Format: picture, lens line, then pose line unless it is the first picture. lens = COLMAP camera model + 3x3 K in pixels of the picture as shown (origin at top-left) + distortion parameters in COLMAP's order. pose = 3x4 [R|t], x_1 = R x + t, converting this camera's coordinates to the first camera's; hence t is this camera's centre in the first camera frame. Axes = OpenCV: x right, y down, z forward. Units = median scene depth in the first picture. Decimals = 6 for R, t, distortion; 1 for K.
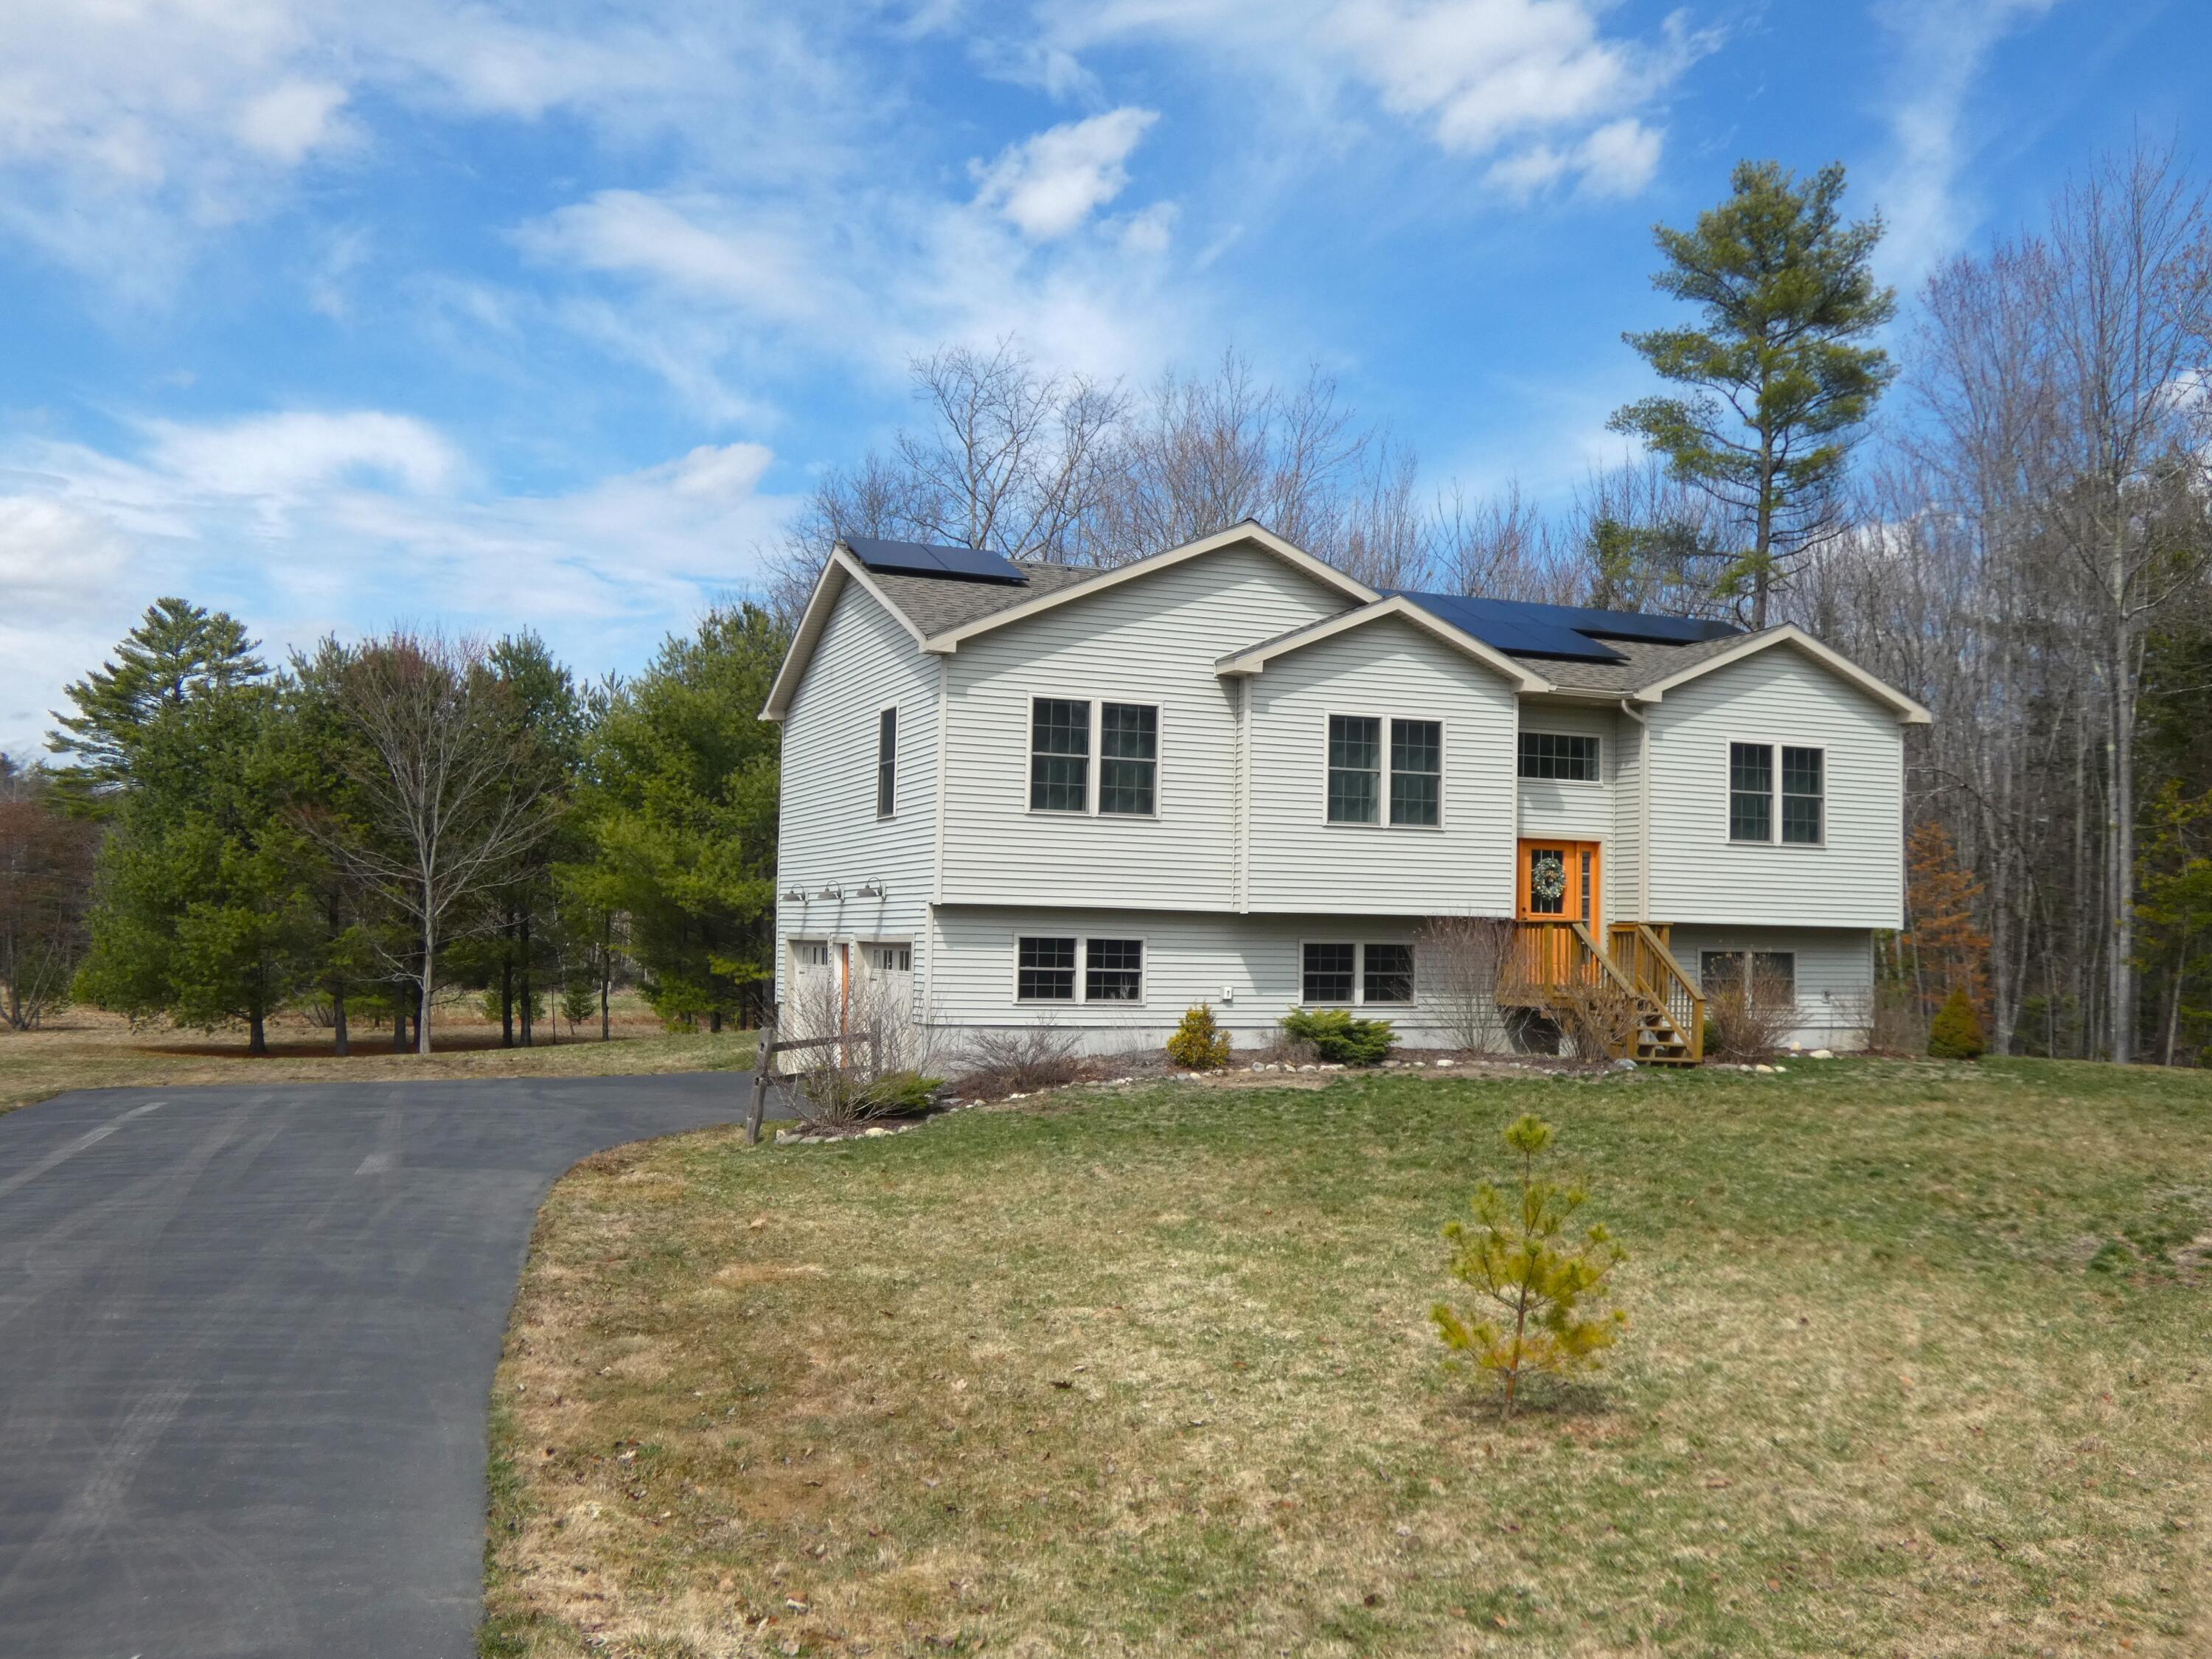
lens RADIAL K [[2003.1, 0, 1109.9], [0, 2003.1, 827.1], [0, 0, 1]] dist [0.005822, 0.003588]
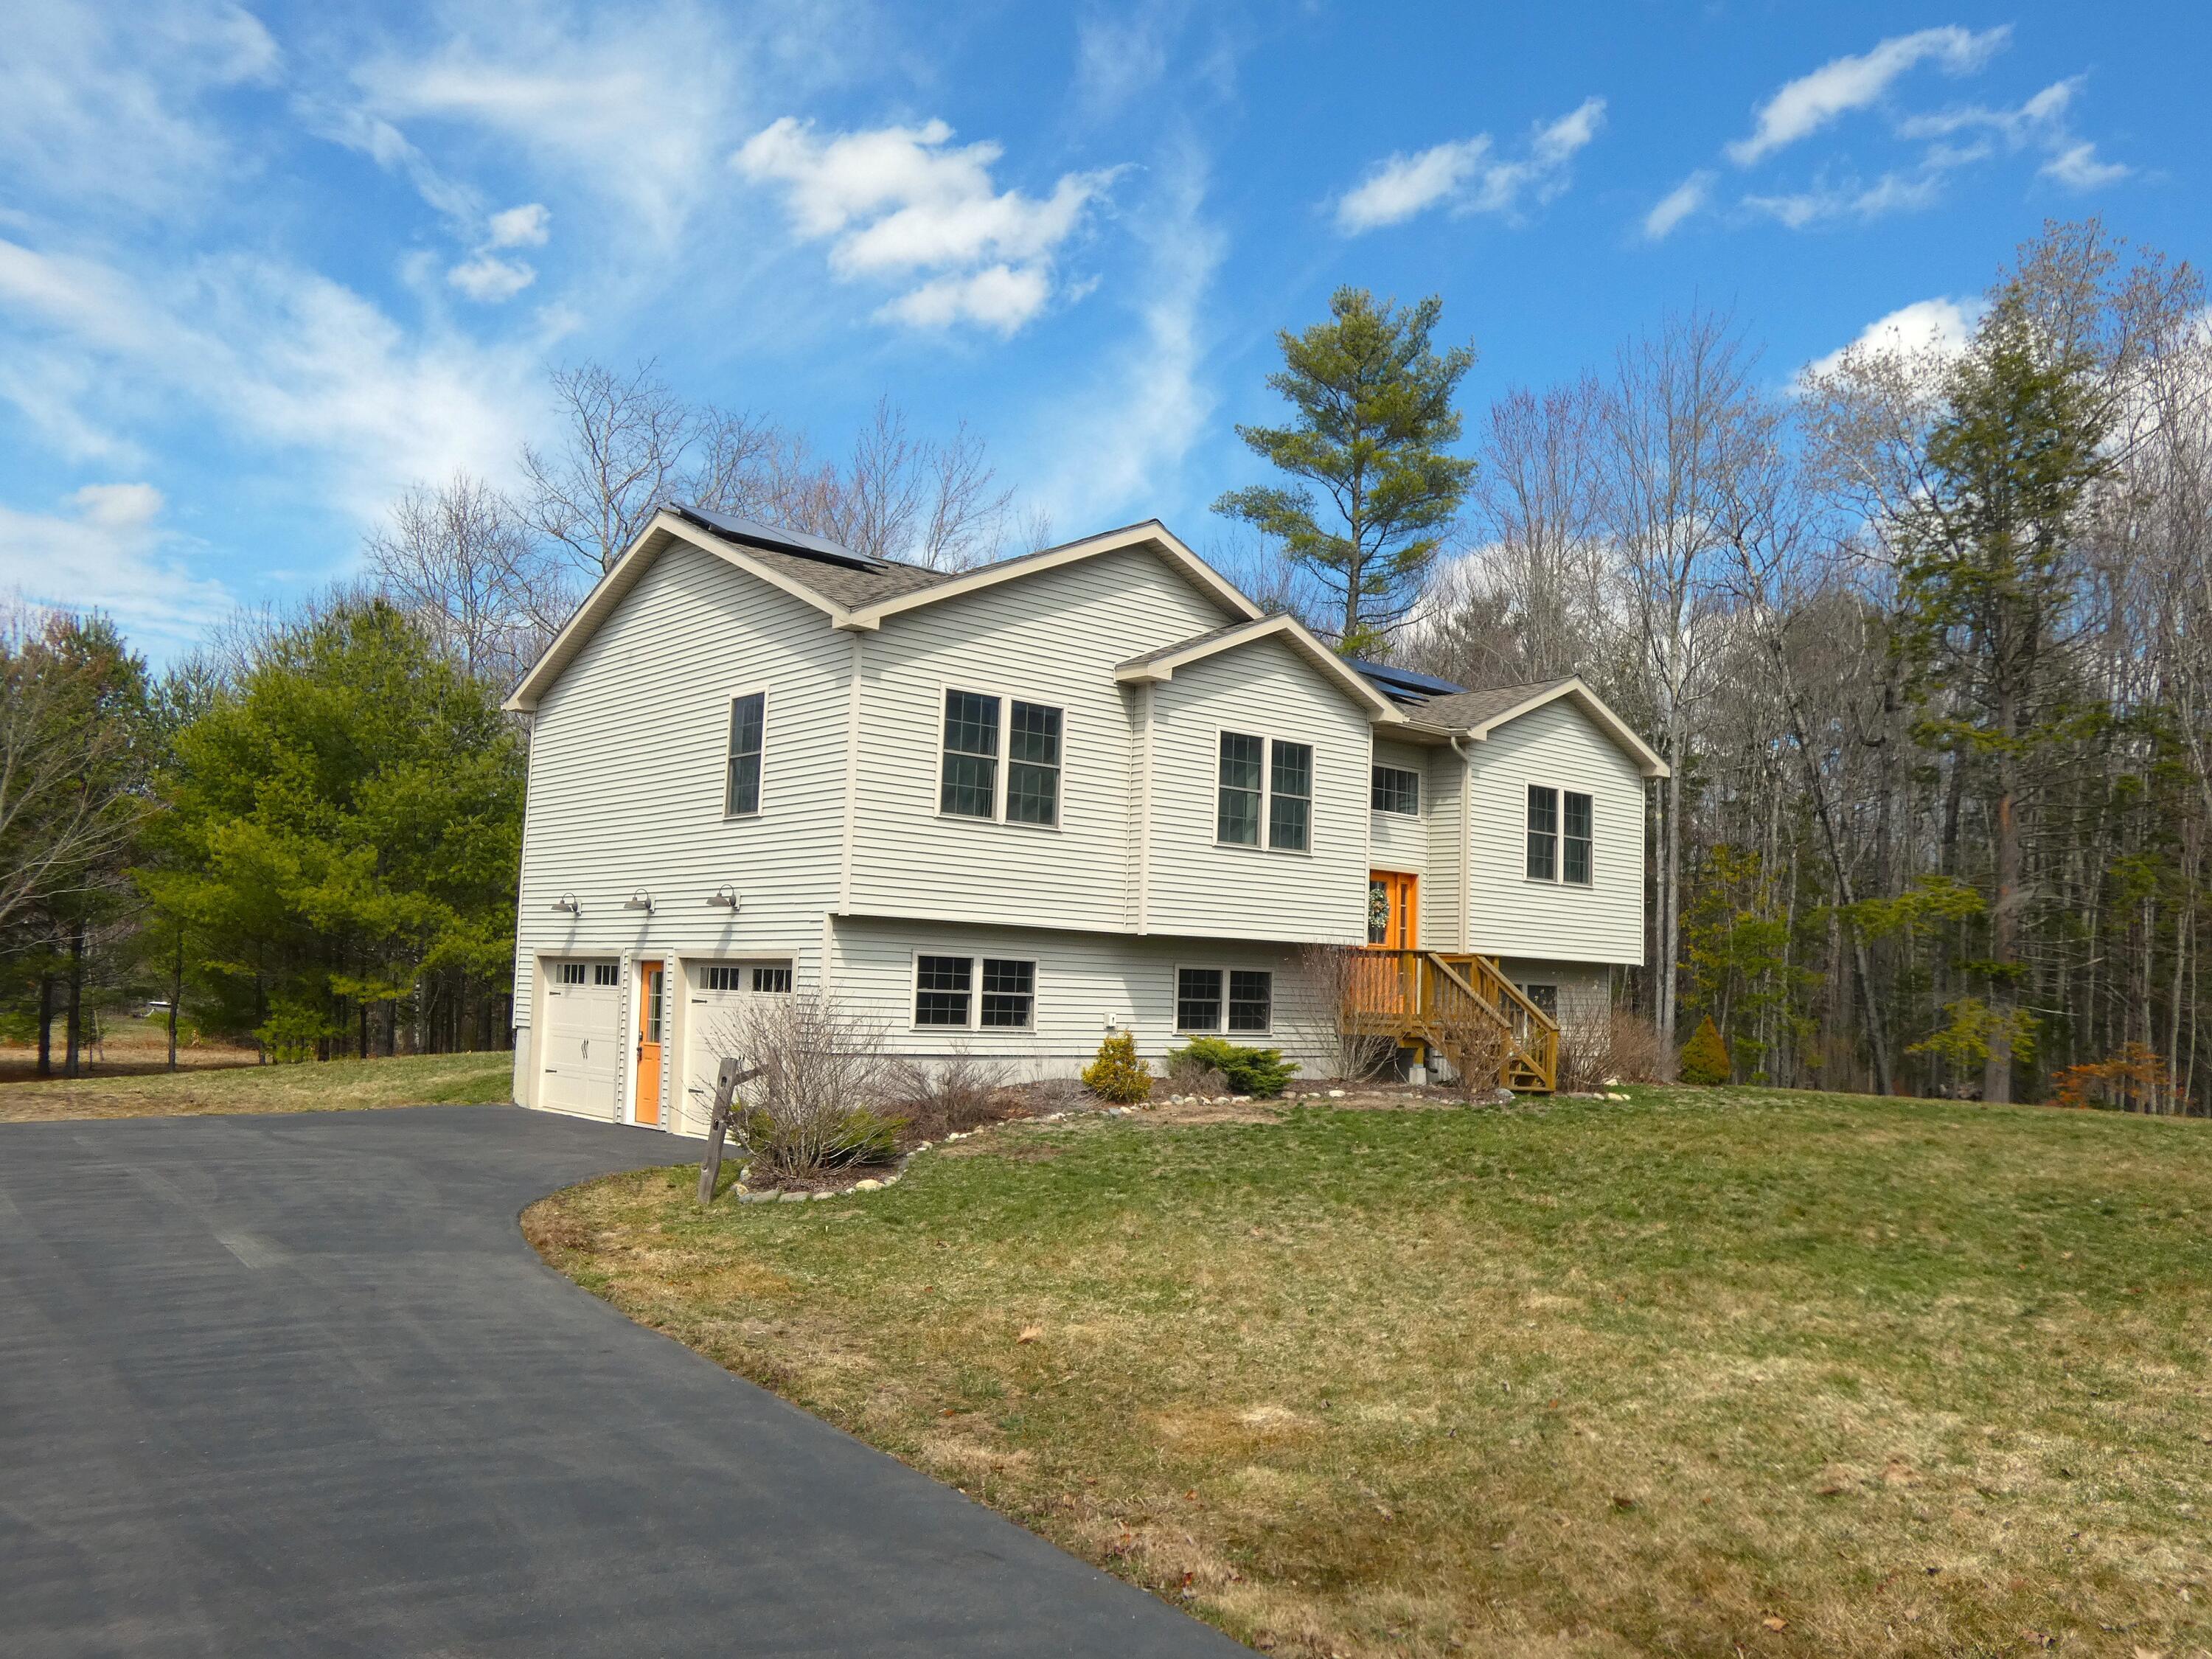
lens RADIAL K [[1727.0, 0, 1102.8], [0, 1727.0, 841.8], [0, 0, 1]] dist [-0.003077, 0.005357]
pose [[0.946149, 0.040351, 0.321208, -0.197170], [-0.033348, 0.999071, -0.027277, 0.020568], [-0.322010, 0.015097, 0.946616, 0.221684]]
